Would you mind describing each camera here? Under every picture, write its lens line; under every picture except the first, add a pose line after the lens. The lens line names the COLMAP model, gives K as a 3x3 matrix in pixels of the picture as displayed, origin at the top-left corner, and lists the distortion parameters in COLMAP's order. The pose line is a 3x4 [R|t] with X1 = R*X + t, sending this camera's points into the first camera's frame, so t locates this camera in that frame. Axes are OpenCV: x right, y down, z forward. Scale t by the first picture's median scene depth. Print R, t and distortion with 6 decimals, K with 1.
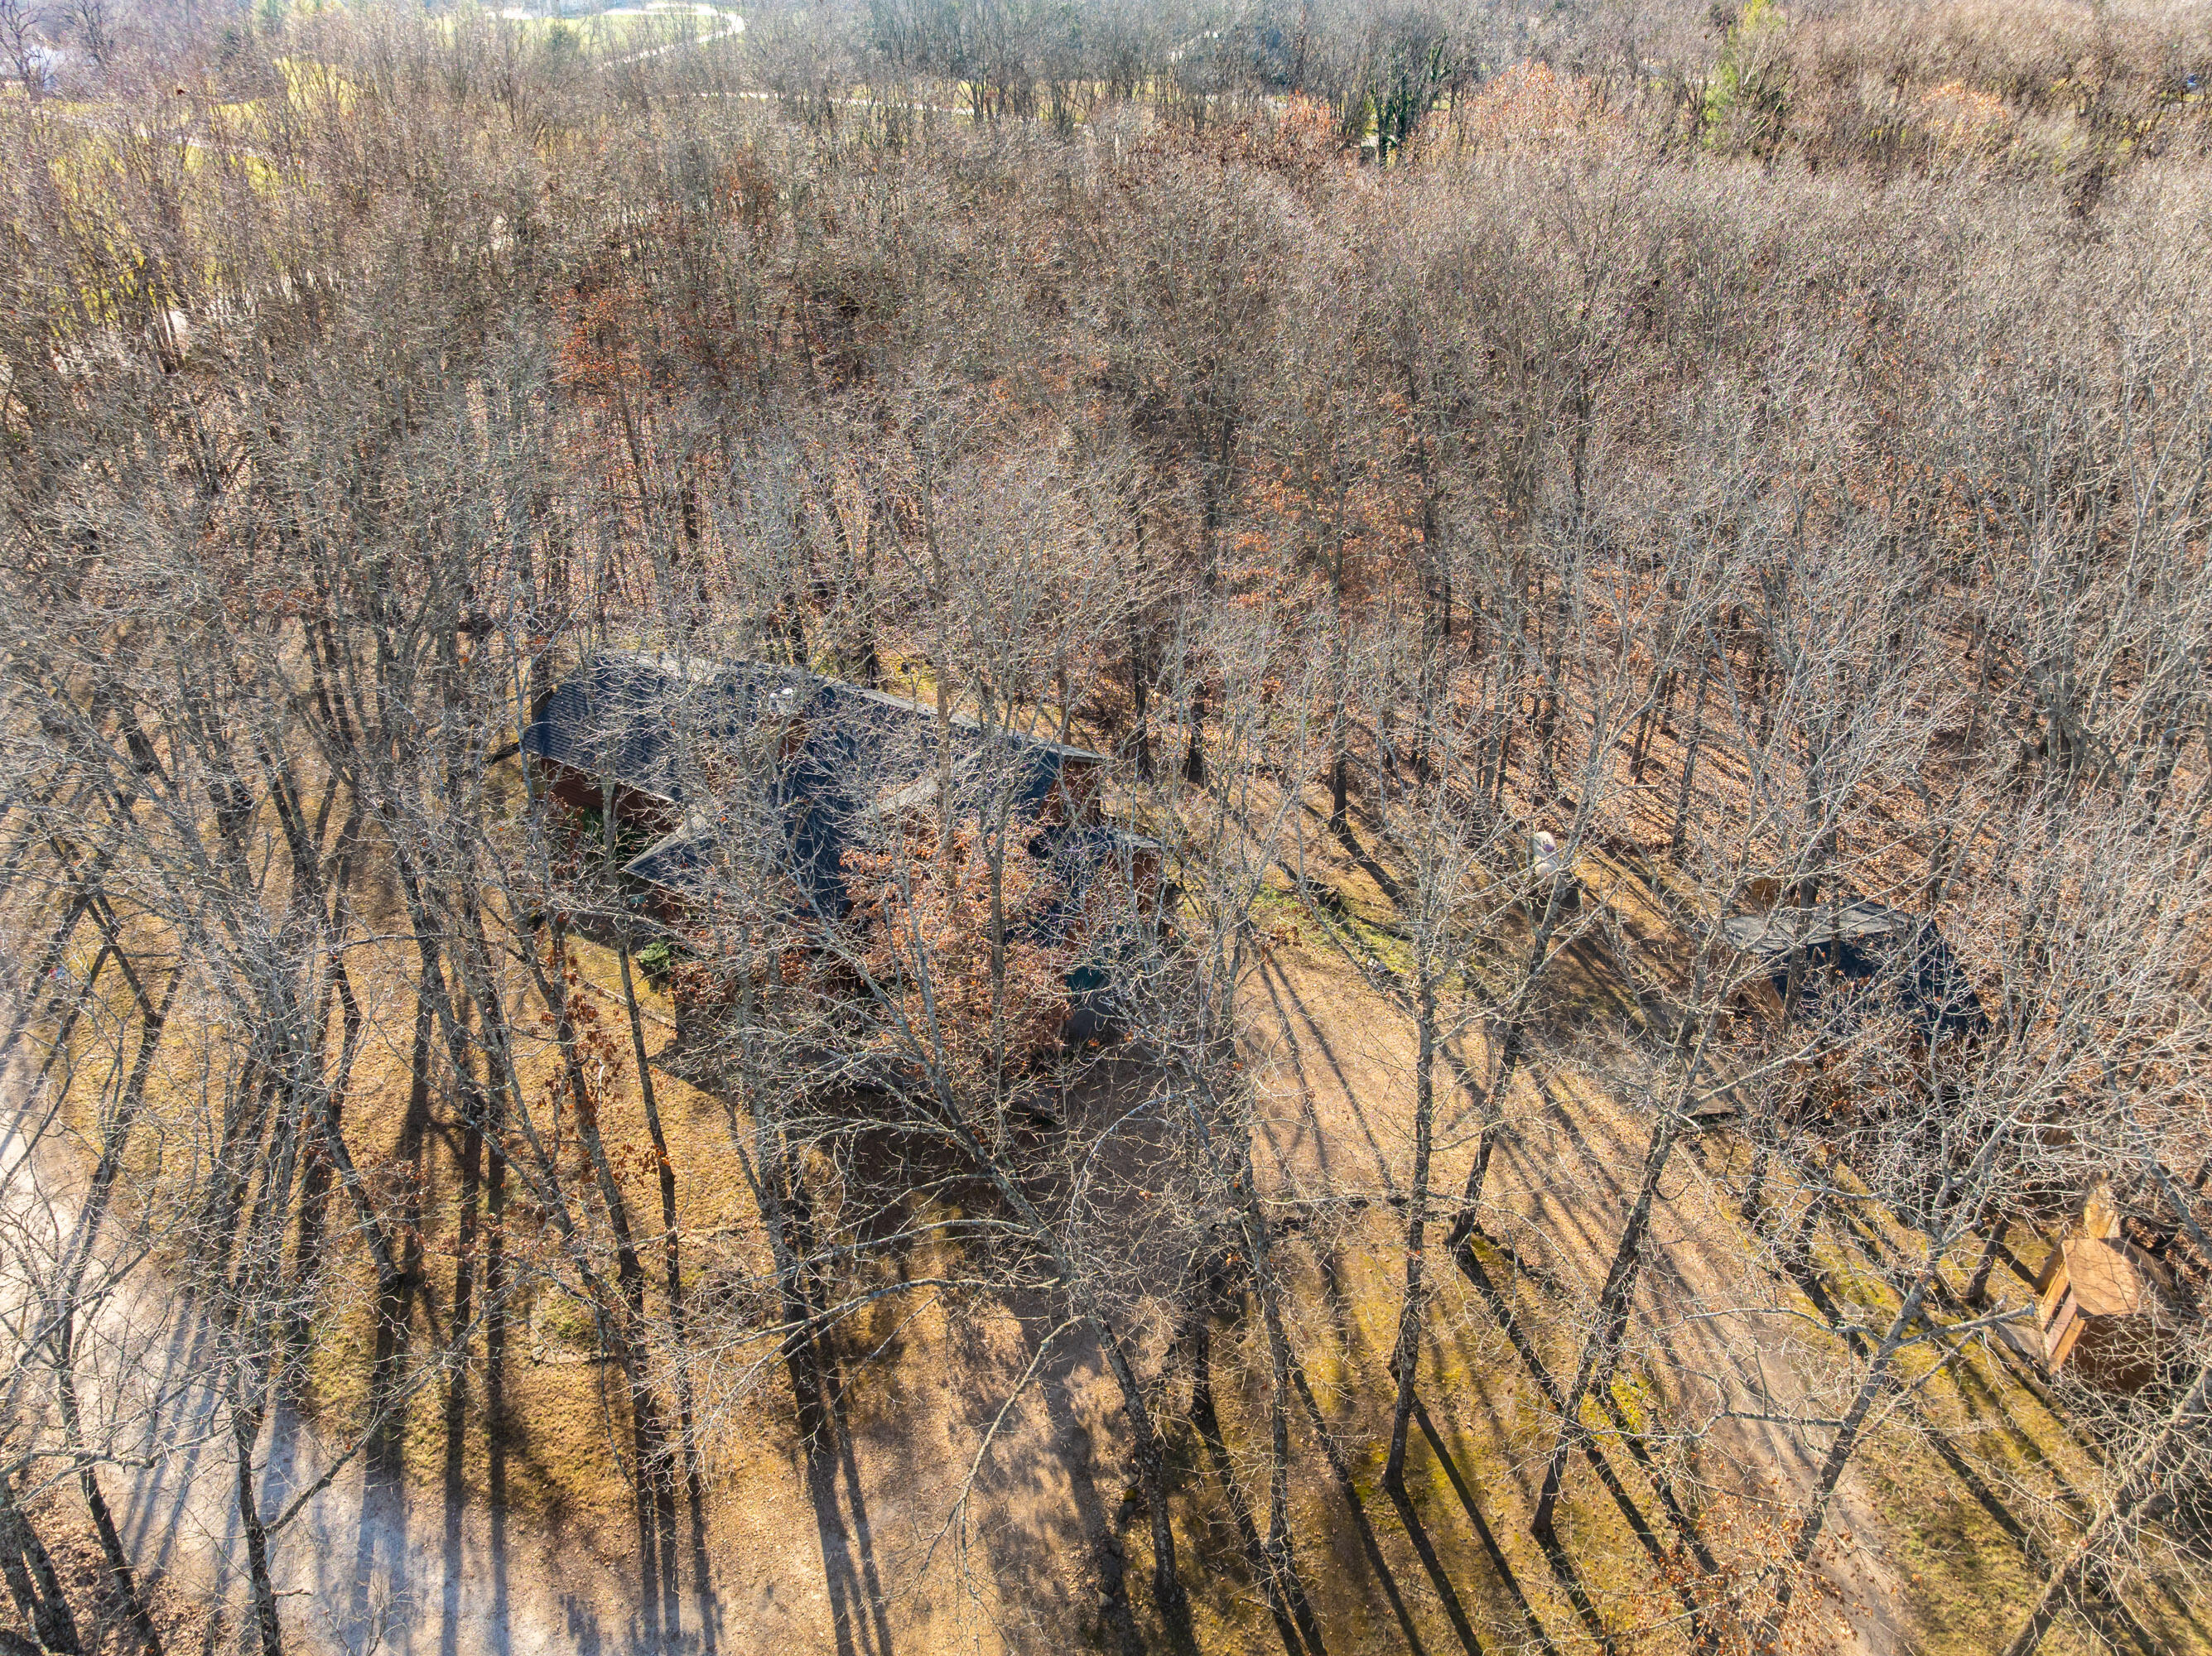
lens RADIAL K [[1553.2, 0, 1106.0], [0, 1553.2, 828.0], [0, 0, 1]] dist [-0.055882, 0.028351]
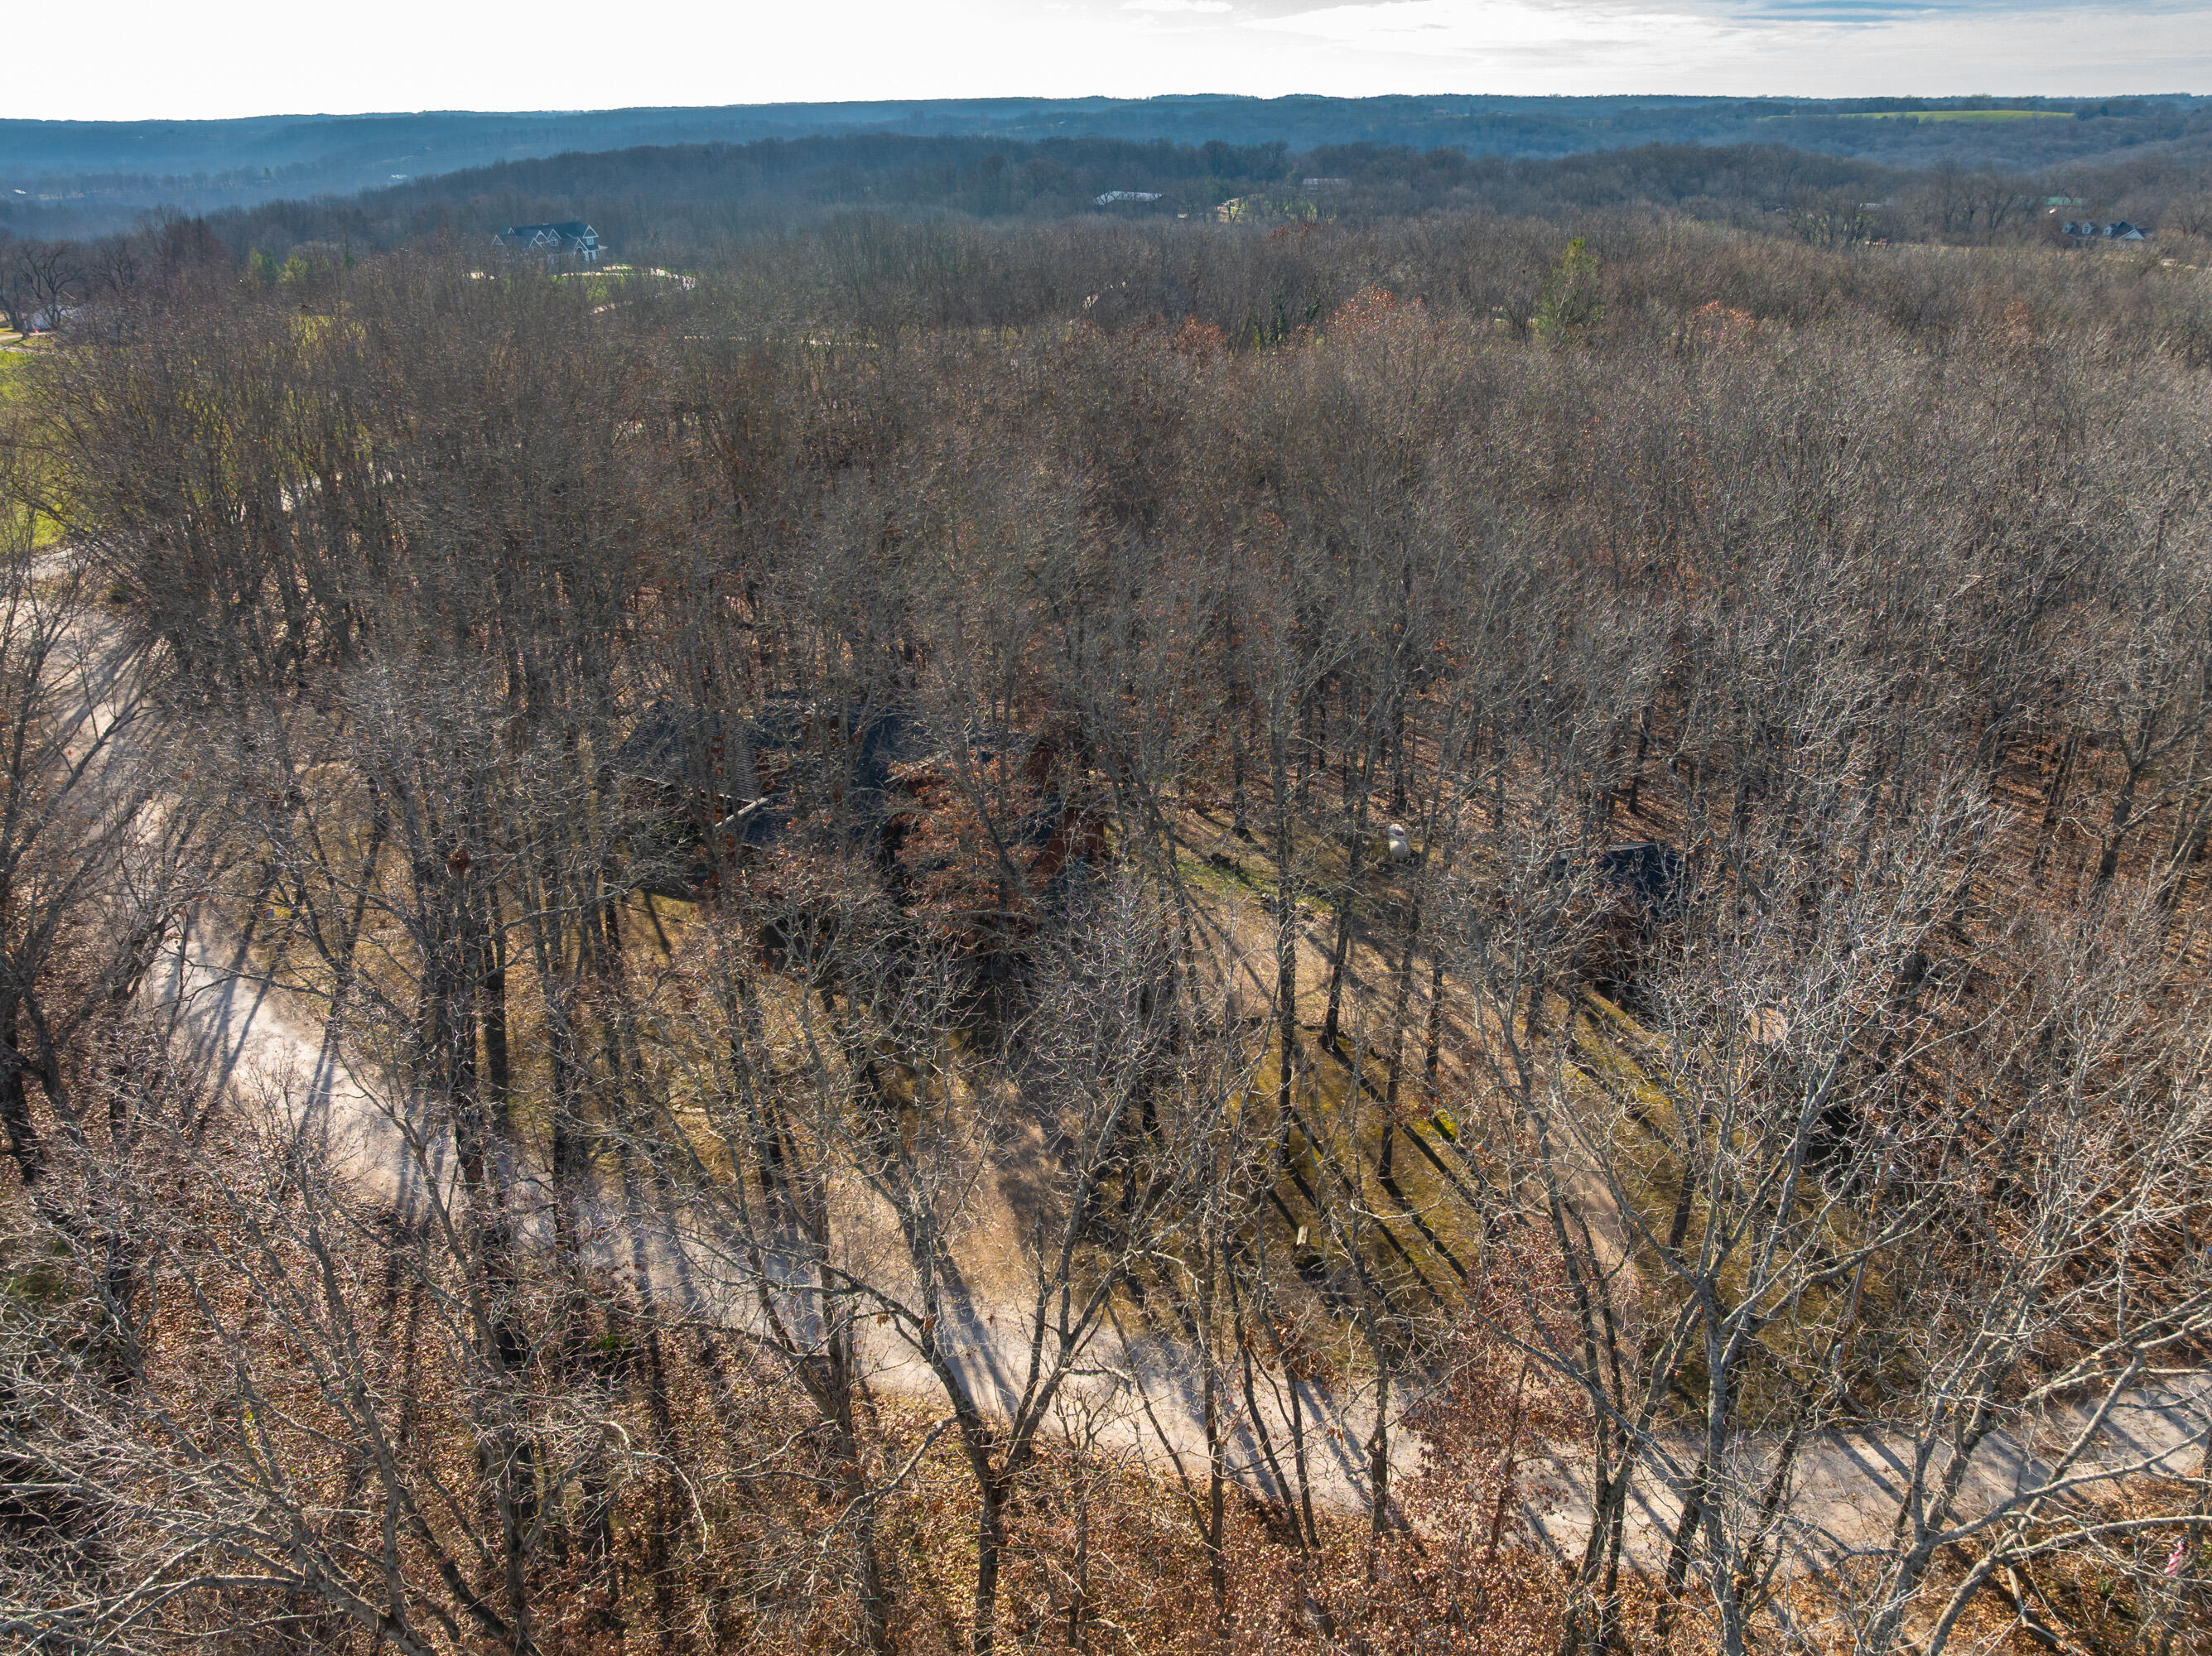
lens RADIAL K [[1557.2, 0, 1106.0], [0, 1557.2, 828.0], [0, 0, 1]] dist [-0.028717, -0.009223]
pose [[0.998610, -0.011217, 0.051492, -0.043199], [0.018550, 0.989372, -0.144221, 0.274862], [-0.049327, 0.144976, 0.988205, -0.420024]]
